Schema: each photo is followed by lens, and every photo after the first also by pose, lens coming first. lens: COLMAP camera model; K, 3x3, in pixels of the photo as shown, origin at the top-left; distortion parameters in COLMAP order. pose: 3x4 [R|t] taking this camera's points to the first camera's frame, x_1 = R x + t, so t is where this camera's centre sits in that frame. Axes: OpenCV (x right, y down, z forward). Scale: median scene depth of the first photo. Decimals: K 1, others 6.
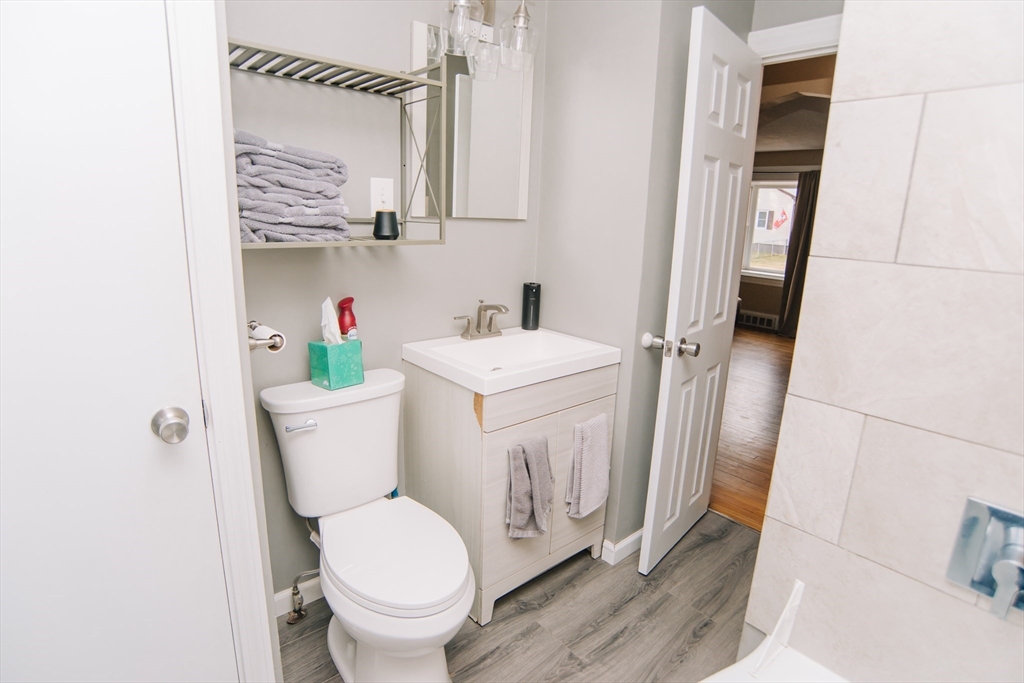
lens RADIAL K [[524.5, 0, 514.8], [0, 524.5, 331.4], [0, 0, 1]] dist [-0.096964, 0.045367]
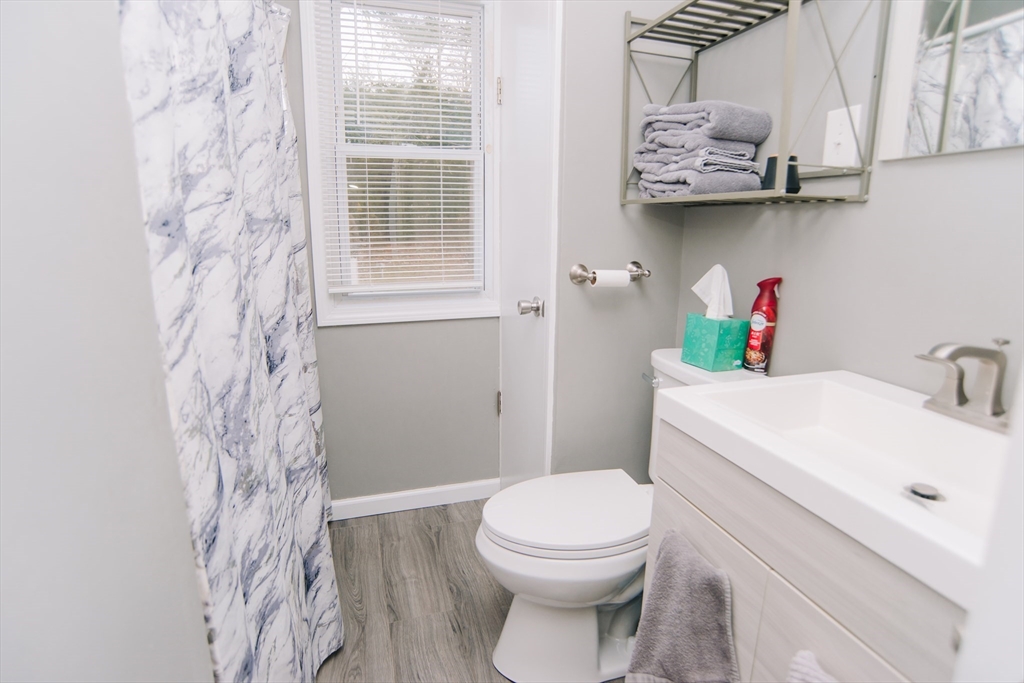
lens RADIAL K [[524.5, 0, 514.8], [0, 524.5, 331.4], [0, 0, 1]] dist [-0.096964, 0.045367]
pose [[-0.409480, 0.143874, -0.900903, 0.658356], [-0.225755, 0.940797, 0.252856, -0.114464], [0.883946, 0.306923, -0.352757, 1.148877]]
